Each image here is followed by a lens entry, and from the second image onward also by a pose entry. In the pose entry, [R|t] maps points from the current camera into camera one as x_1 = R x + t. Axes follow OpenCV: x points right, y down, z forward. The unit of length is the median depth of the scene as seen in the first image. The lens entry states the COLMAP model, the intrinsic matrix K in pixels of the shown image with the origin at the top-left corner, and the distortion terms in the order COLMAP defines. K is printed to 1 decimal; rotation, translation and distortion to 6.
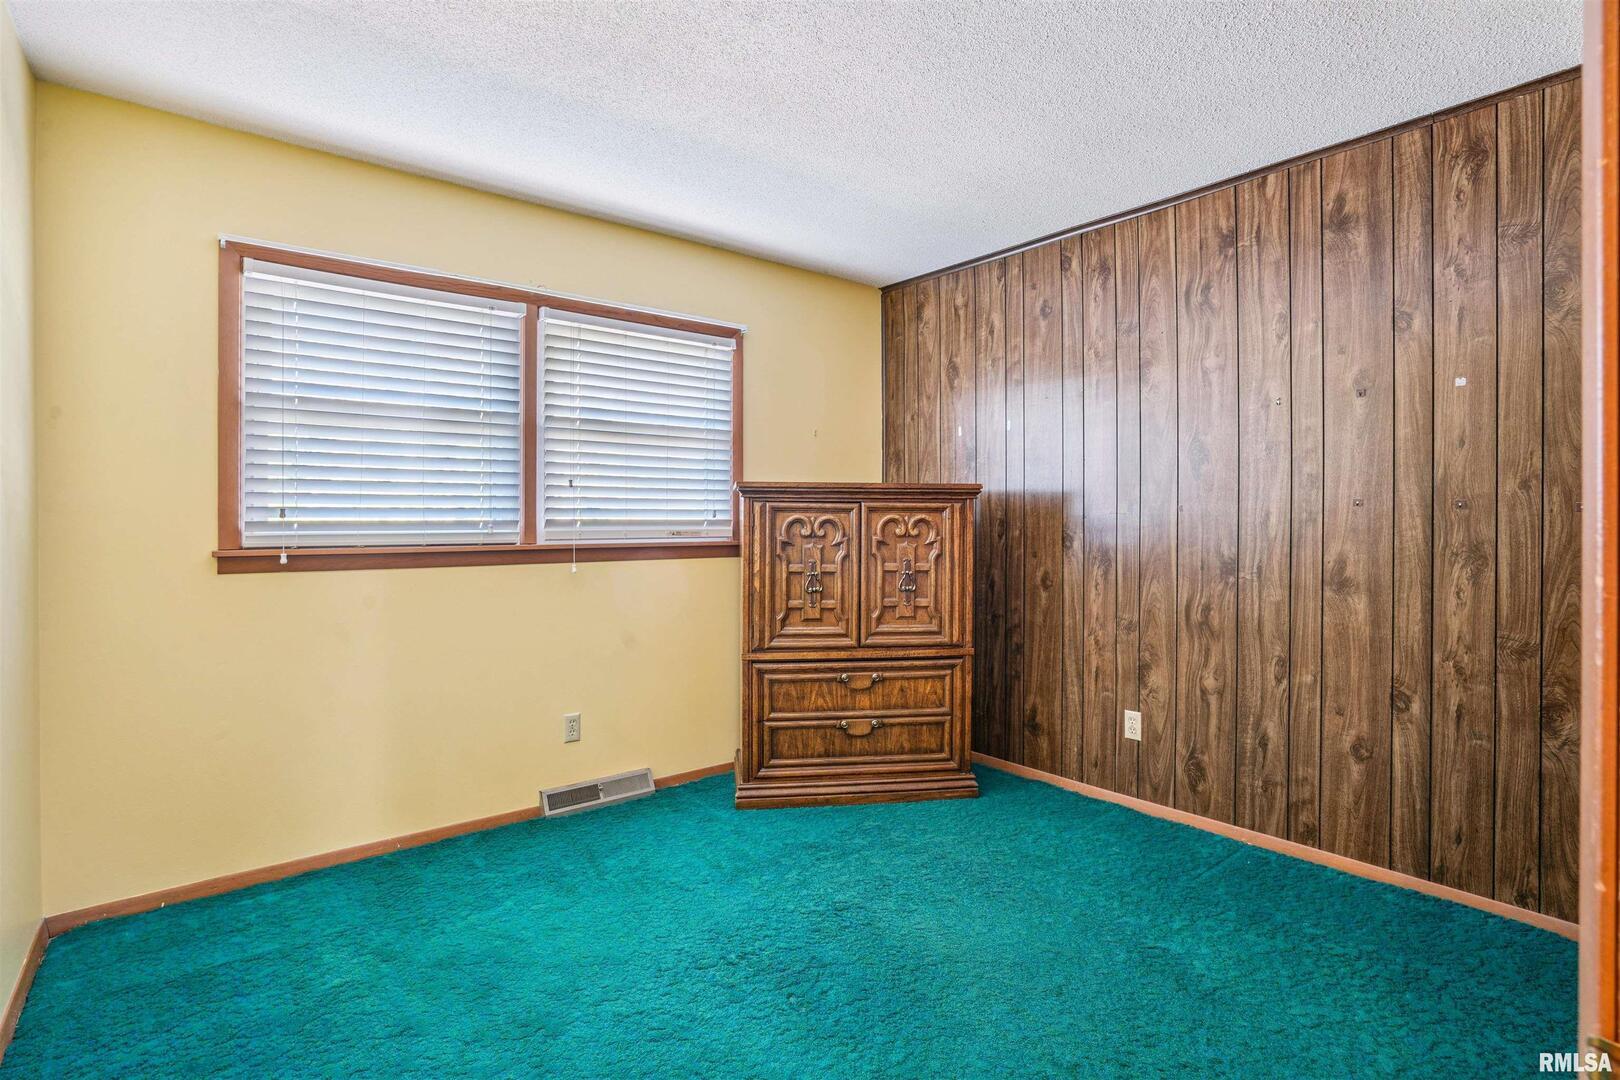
lens RADIAL K [[745.3, 0, 808.5], [0, 745.3, 534.1], [0, 0, 1]] dist [-0.049074, 0.014553]
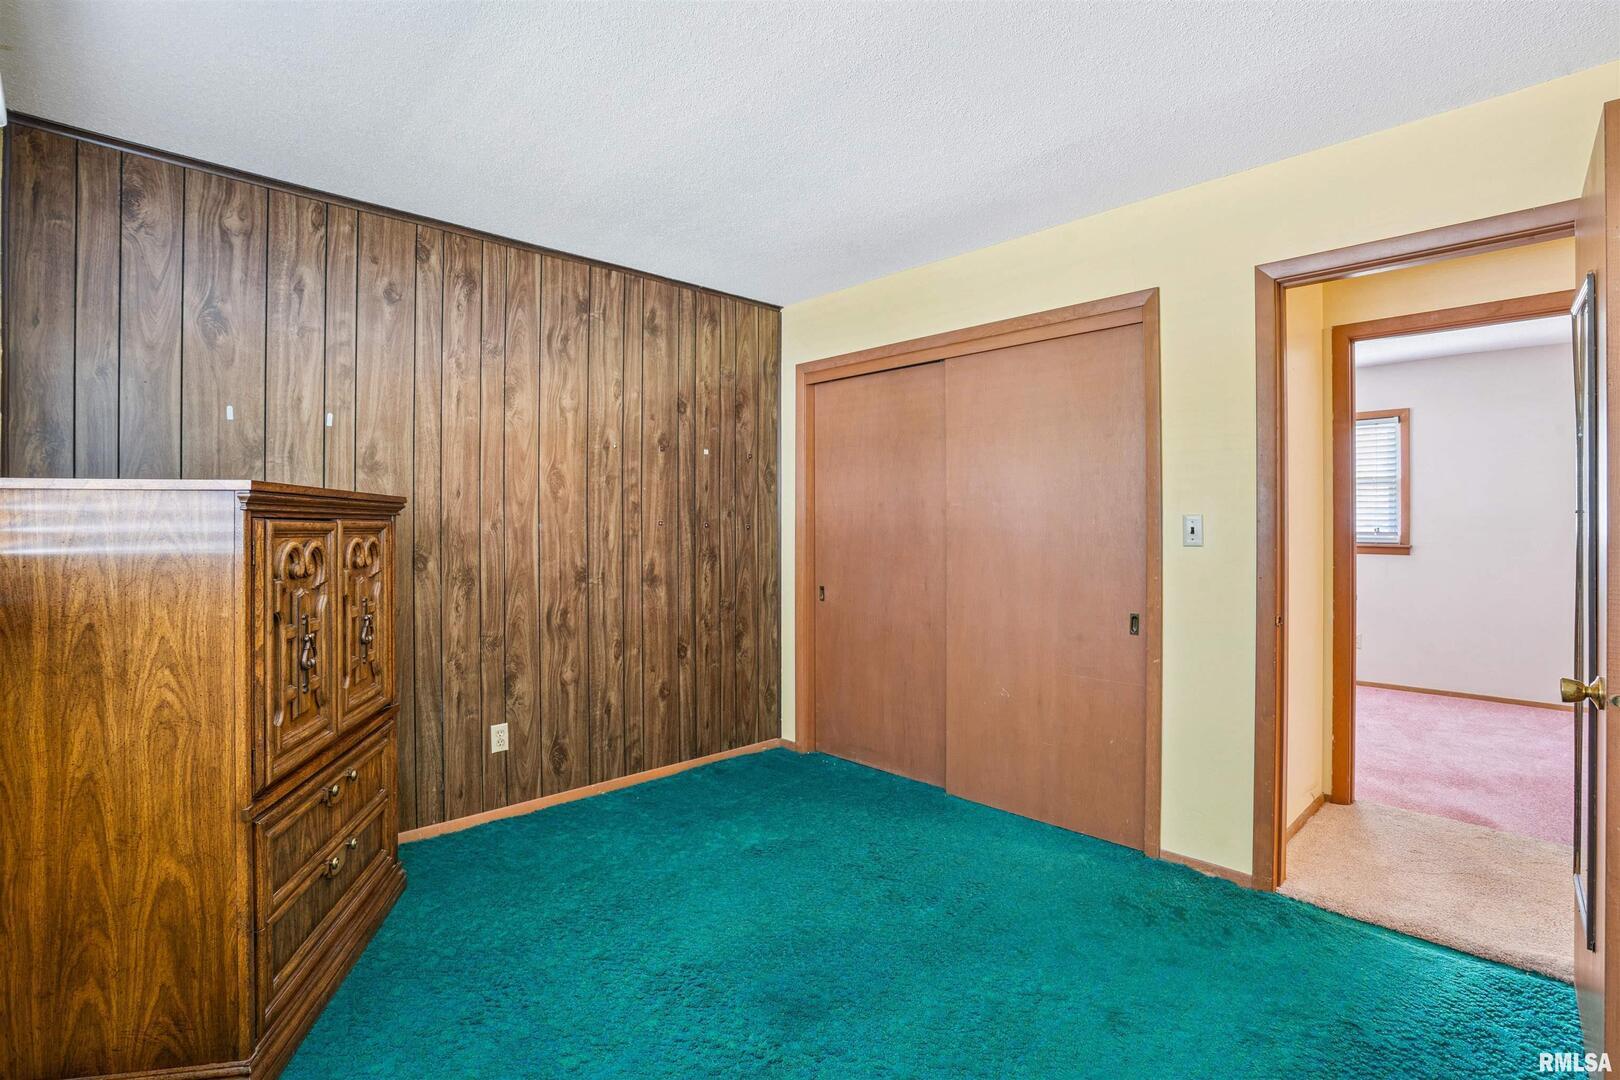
lens RADIAL K [[745.3, 0, 810.0], [0, 745.3, 529.4], [0, 0, 1]] dist [-0.049074, 0.014553]
pose [[-0.047329, -0.008573, 0.998843, -0.660370], [0.021258, 0.999728, 0.009588, -0.034170], [-0.998653, 0.021687, -0.047134, 0.671215]]
